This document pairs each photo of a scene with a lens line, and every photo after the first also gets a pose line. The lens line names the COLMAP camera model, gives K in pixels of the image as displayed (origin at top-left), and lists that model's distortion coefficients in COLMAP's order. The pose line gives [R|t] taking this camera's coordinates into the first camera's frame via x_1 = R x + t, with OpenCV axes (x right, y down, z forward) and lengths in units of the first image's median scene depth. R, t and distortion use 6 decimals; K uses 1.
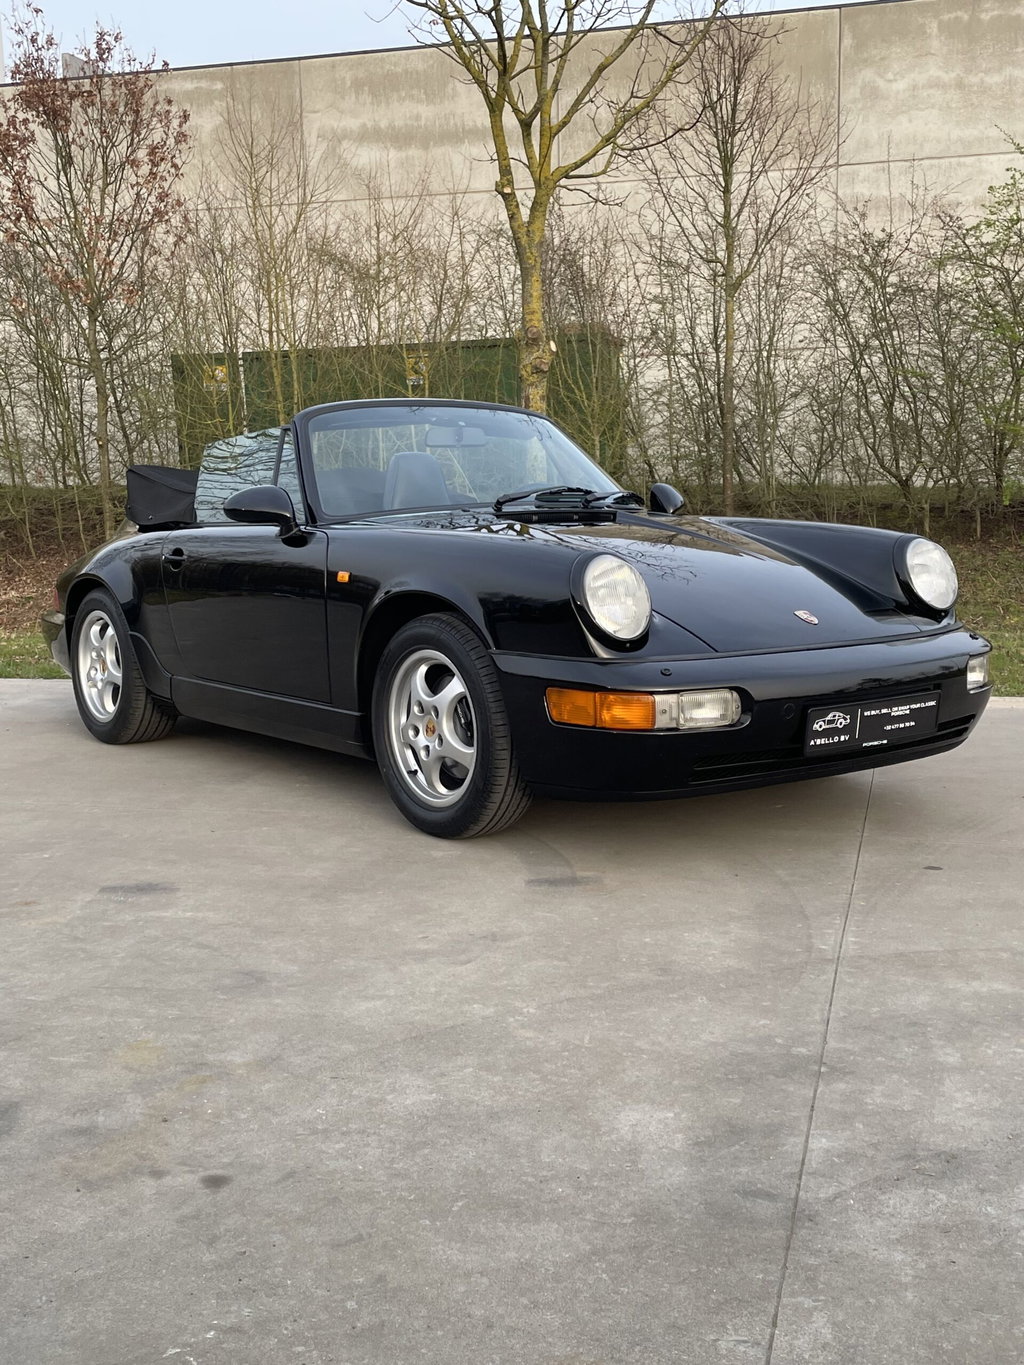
lens RADIAL K [[1513.2, 0, 511.6], [0, 1513.2, 683.6], [0, 0, 1]] dist [0.084458, 0.000000]
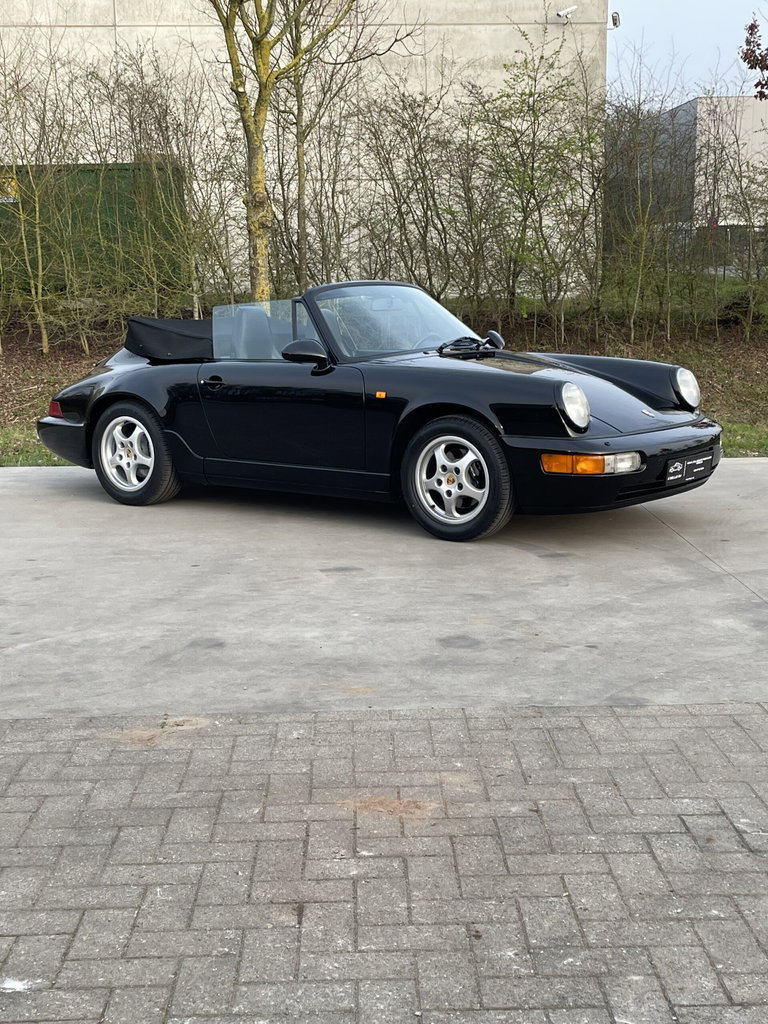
lens RADIAL K [[1413.5, 0, 381.8], [0, 1413.5, 516.9], [0, 0, 1]] dist [0.104076, 0.000000]
pose [[0.962670, -0.040160, 0.267682, -0.533949], [0.031238, 0.998808, 0.037508, 0.007109], [-0.268869, -0.027746, 0.962777, -0.532836]]
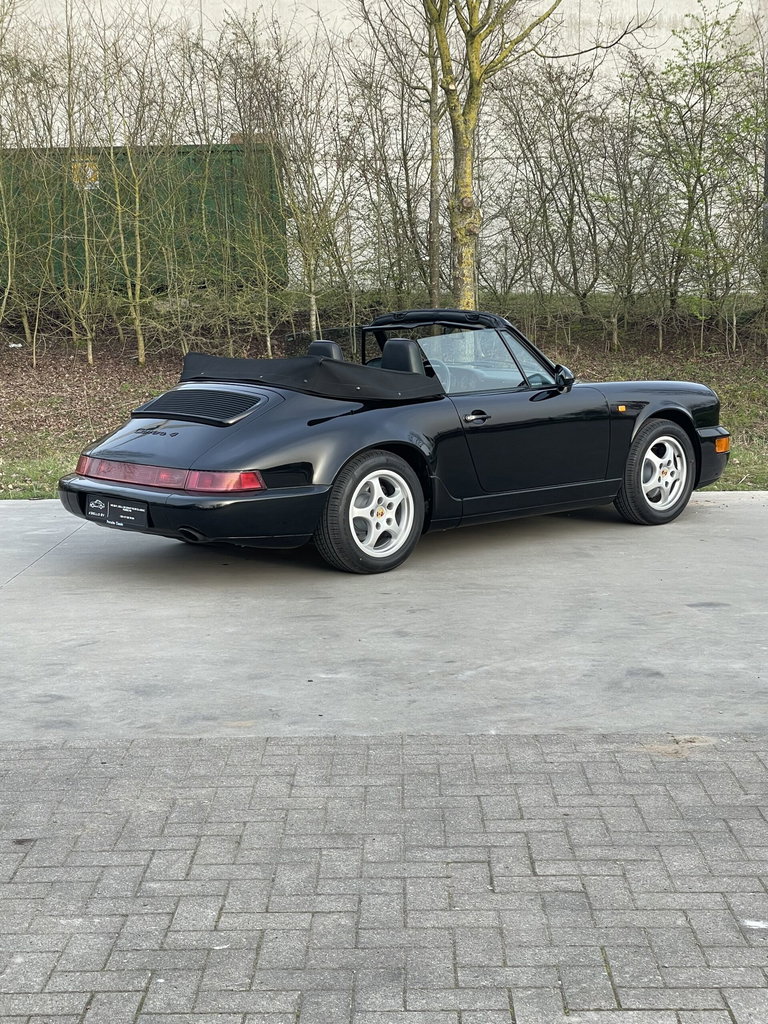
lens RADIAL K [[1713.0, 0, 384.8], [0, 1713.0, 506.4], [0, 0, 1]] dist [0.161573, 0.000000]
pose [[0.970380, -0.030930, 0.239596, -0.915347], [0.028898, 0.999510, 0.011990, -0.016648], [-0.239850, -0.004711, 0.970799, -0.756310]]
